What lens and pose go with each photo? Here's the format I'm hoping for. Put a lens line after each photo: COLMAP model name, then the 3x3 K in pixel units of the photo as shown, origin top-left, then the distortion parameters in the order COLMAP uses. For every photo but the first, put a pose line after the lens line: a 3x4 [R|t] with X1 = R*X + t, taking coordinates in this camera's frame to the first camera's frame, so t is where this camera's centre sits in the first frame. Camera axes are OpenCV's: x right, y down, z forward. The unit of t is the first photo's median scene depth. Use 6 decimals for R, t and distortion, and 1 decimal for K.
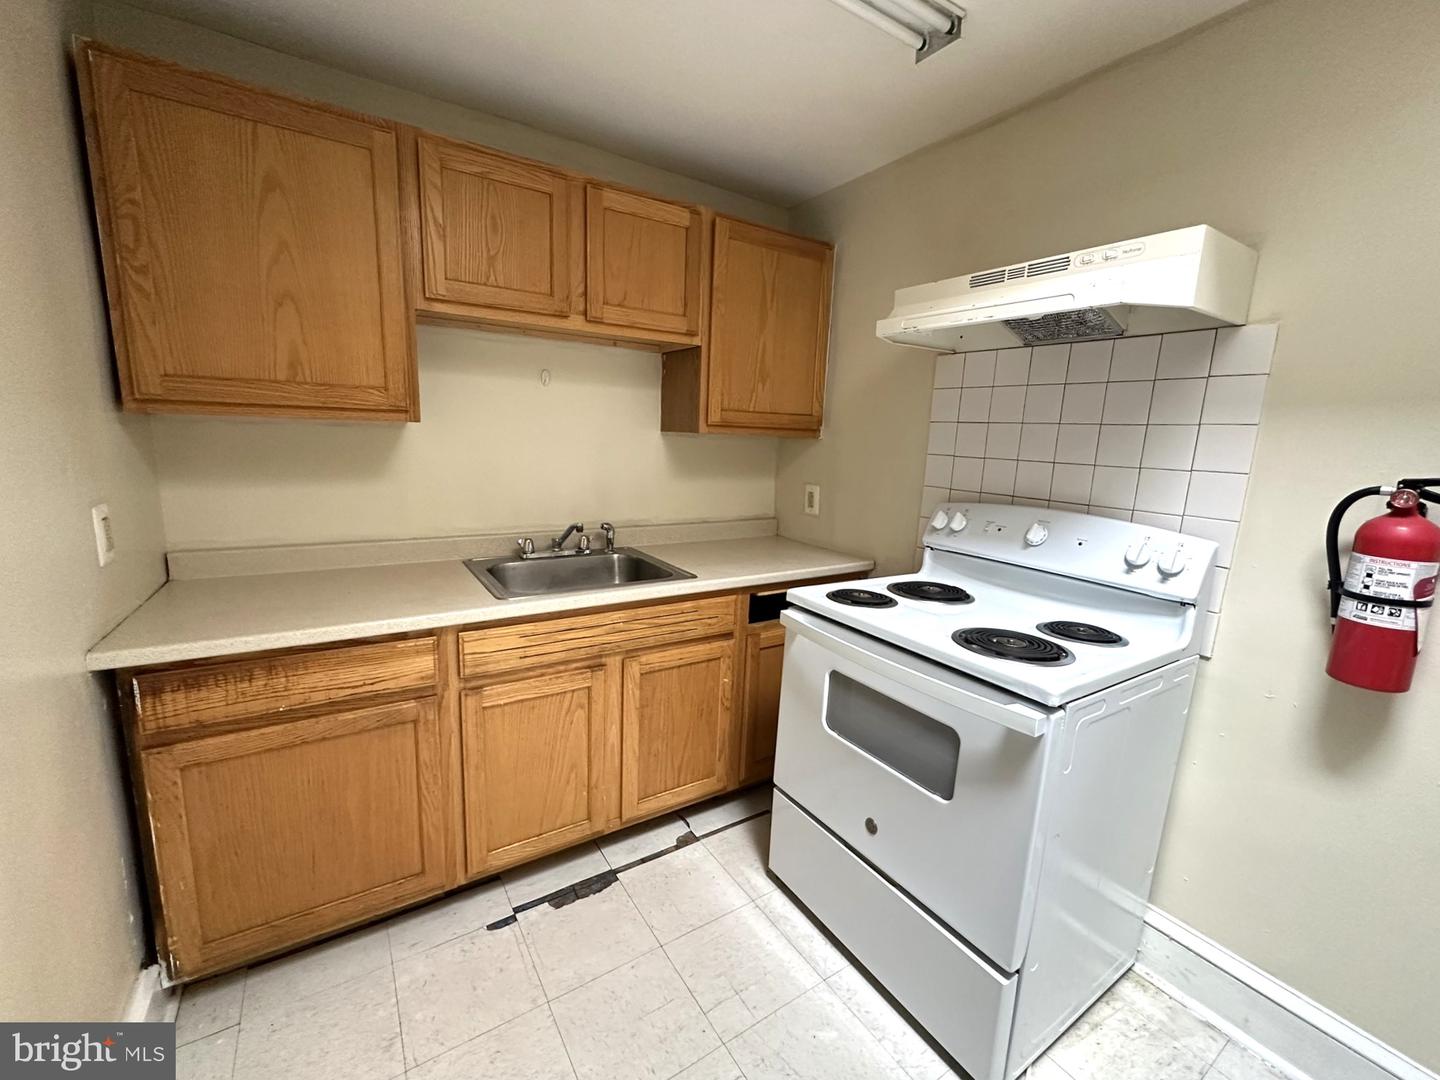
lens RADIAL K [[590.7, 0, 716.7], [0, 590.7, 537.3], [0, 0, 1]] dist [-0.002587, 0.000054]
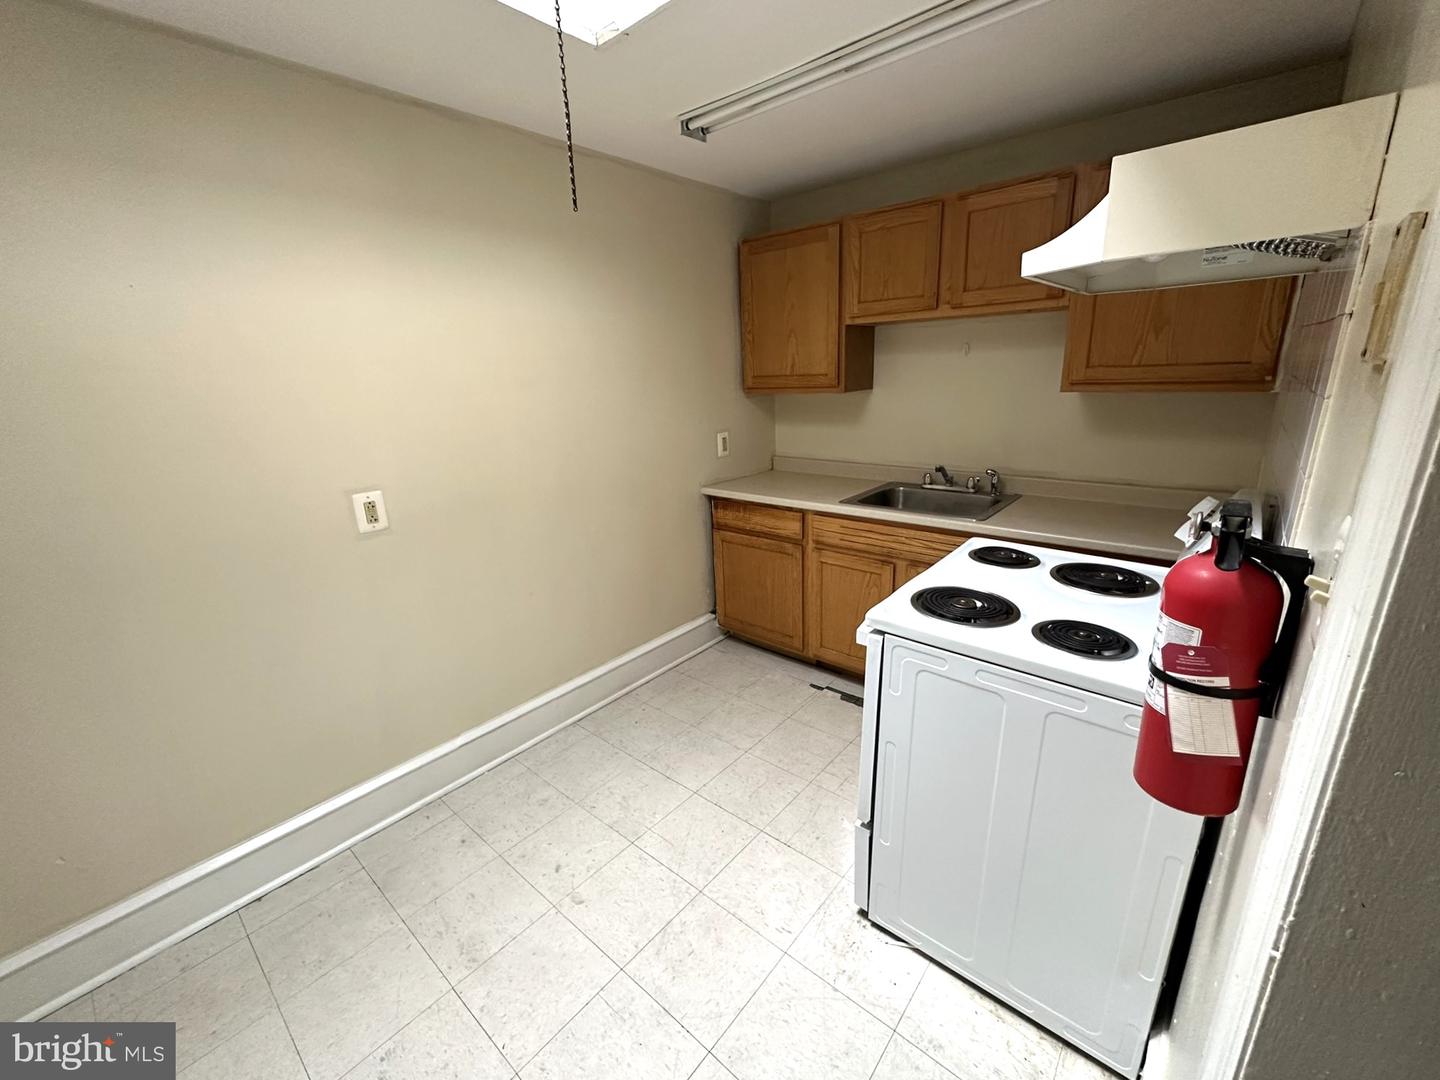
lens RADIAL K [[590.7, 0, 716.7], [0, 590.7, 537.3], [0, 0, 1]] dist [-0.002587, 0.000054]
pose [[0.277650, 0.219287, -0.935320, 1.144018], [-0.114614, 0.974207, 0.194381, -0.084699], [0.953821, 0.053231, 0.295622, 0.190477]]
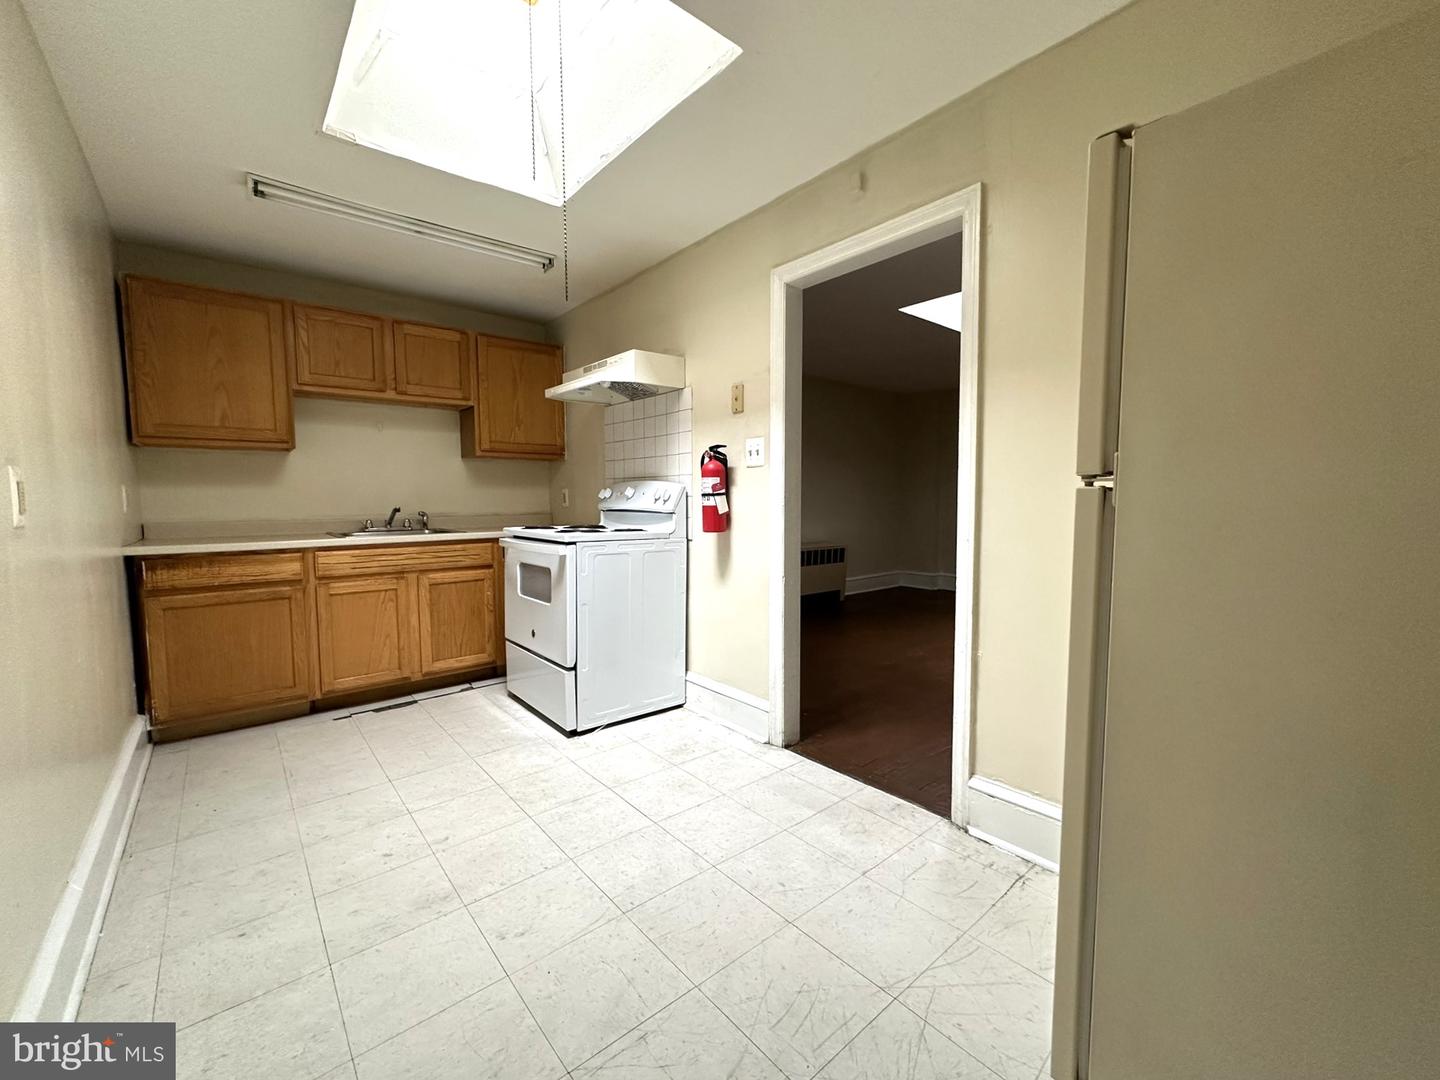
lens RADIAL K [[586.6, 0, 718.5], [0, 586.6, 539.3], [0, 0, 1]] dist [-0.001712, -0.000197]
pose [[0.991273, -0.052742, 0.120818, 0.618835], [0.064637, 0.993208, -0.096747, 0.378696], [-0.114895, 0.103712, 0.987949, -1.009747]]
